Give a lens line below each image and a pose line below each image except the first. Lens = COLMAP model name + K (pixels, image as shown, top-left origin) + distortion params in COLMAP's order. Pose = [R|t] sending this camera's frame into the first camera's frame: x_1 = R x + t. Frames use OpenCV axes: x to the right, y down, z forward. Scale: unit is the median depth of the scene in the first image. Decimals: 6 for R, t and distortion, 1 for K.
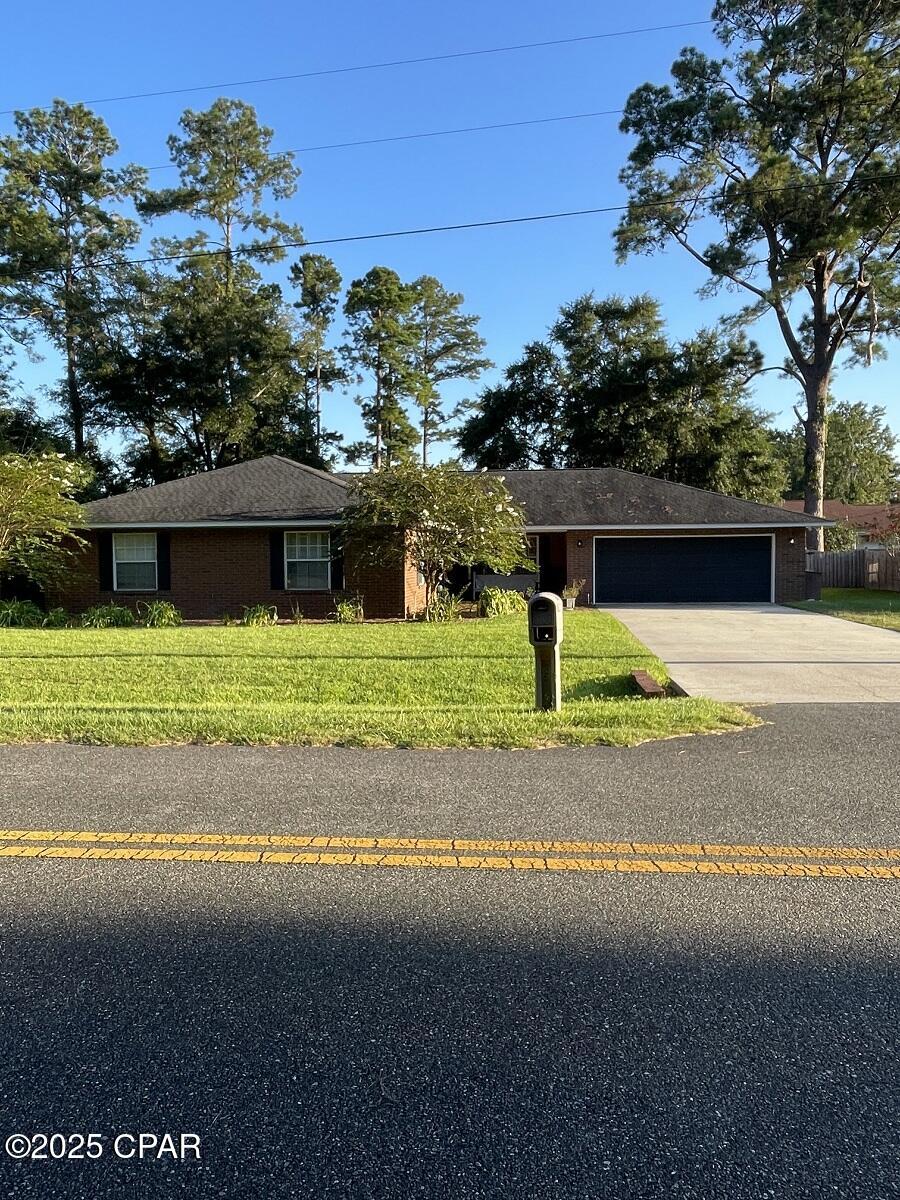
lens RADIAL K [[881.8, 0, 450.0], [0, 881.8, 600.0], [0, 0, 1]] dist [-0.001566, -0.000999]
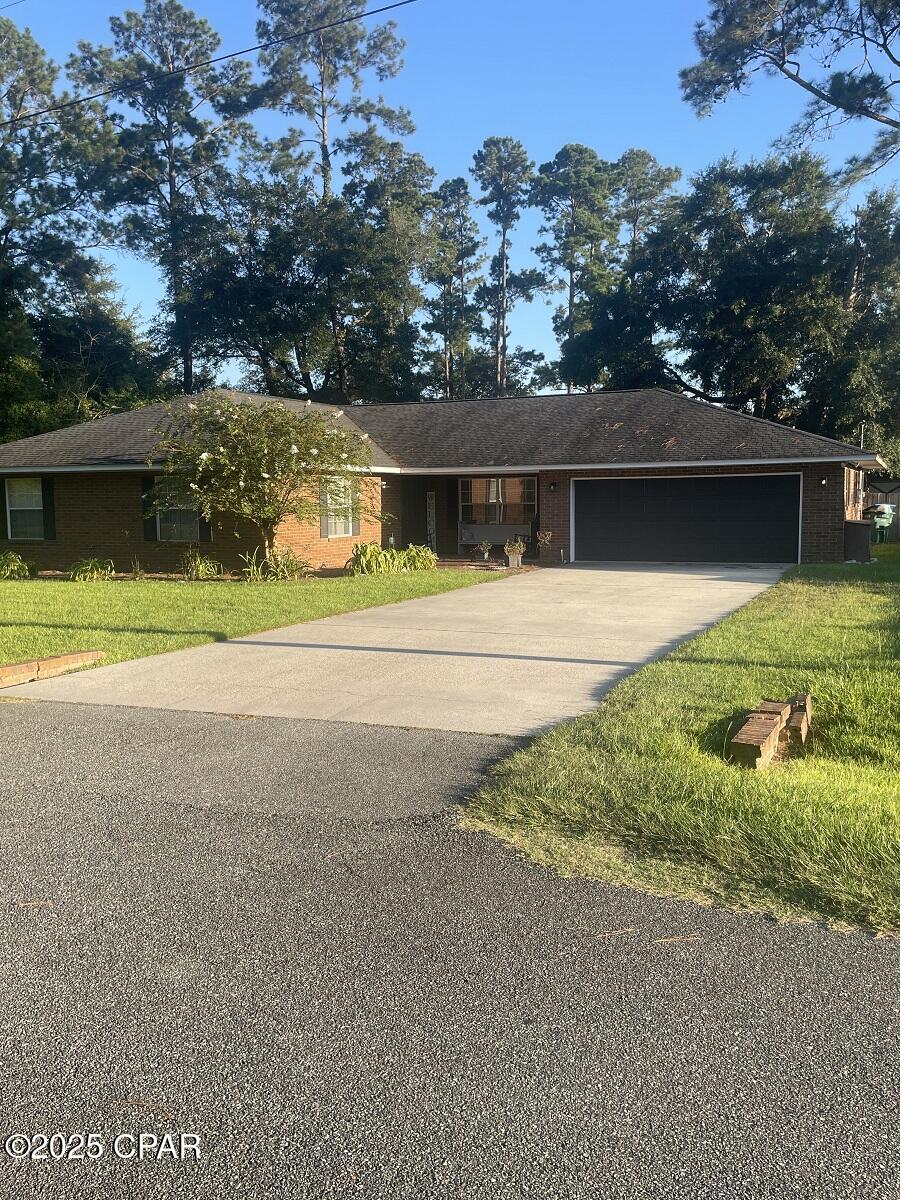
lens RADIAL K [[1024.6, 0, 450.0], [0, 1024.6, 600.0], [0, 0, 1]] dist [0.080043, -0.099480]
pose [[0.950647, 0.029144, -0.308902, 0.194034], [-0.013092, 0.998460, 0.053913, -0.005593], [0.309997, -0.047208, 0.949565, 0.038954]]
